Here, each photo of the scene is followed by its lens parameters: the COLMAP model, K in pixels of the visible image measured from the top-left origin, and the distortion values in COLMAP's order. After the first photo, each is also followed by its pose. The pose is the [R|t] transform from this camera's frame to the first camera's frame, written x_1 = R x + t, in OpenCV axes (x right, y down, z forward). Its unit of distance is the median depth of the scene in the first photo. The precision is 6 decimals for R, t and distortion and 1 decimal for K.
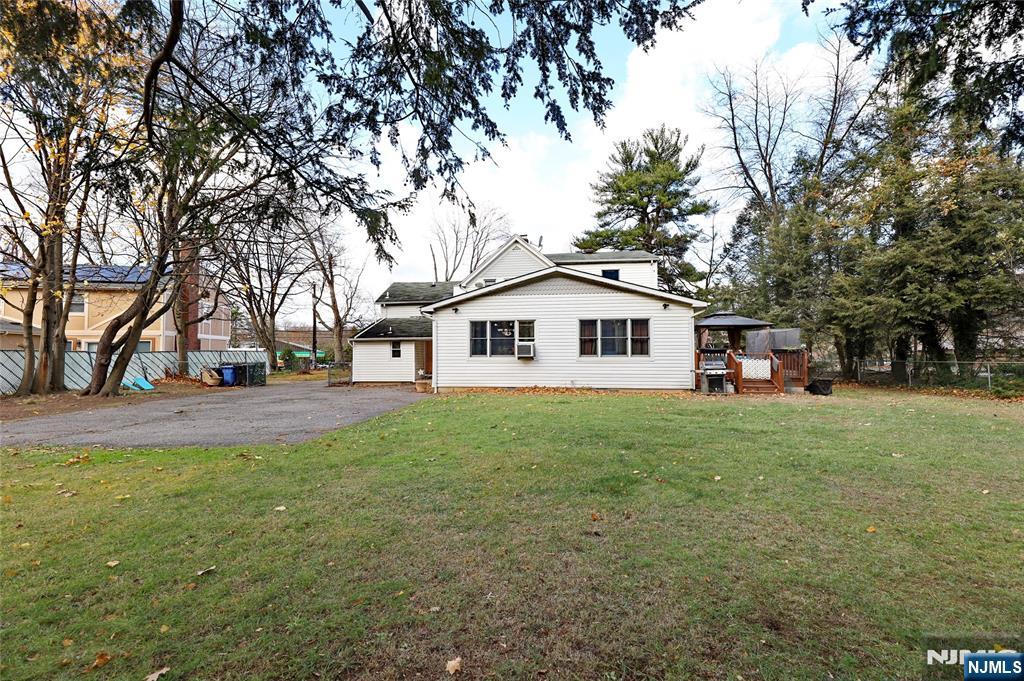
lens RADIAL K [[437.6, 0, 511.4], [0, 437.6, 342.5], [0, 0, 1]] dist [0.000256, -0.000466]
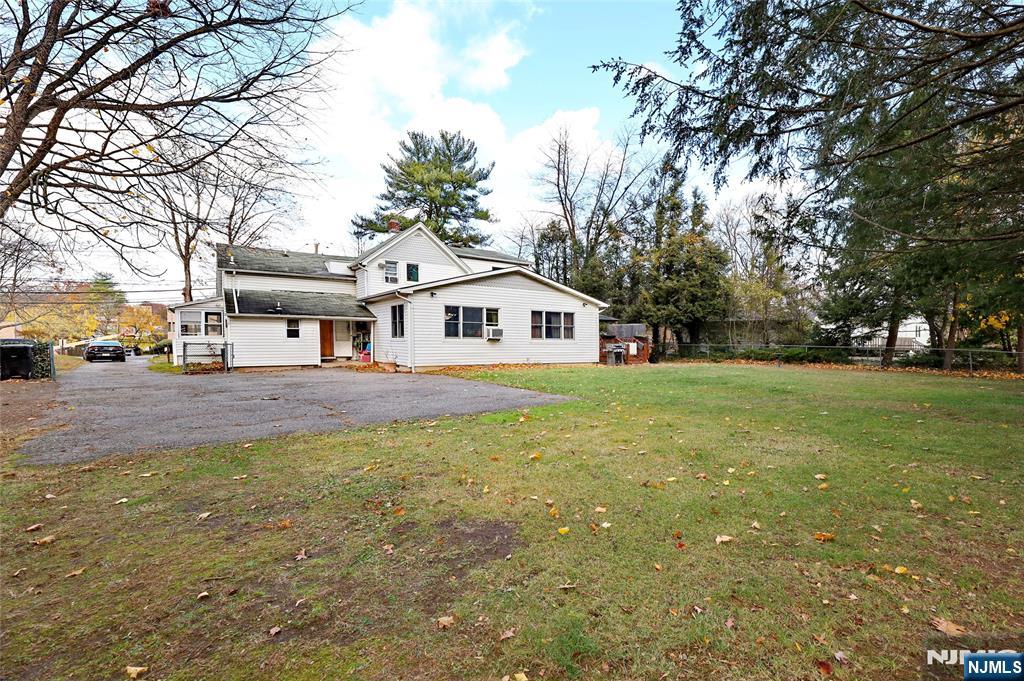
lens RADIAL K [[437.6, 0, 511.4], [0, 437.6, 342.5], [0, 0, 1]] dist [0.000256, -0.000466]
pose [[0.763020, 0.004836, 0.646357, -0.700847], [-0.032093, 0.999022, 0.030412, 0.004736], [-0.645578, -0.043948, 0.762429, 0.061782]]
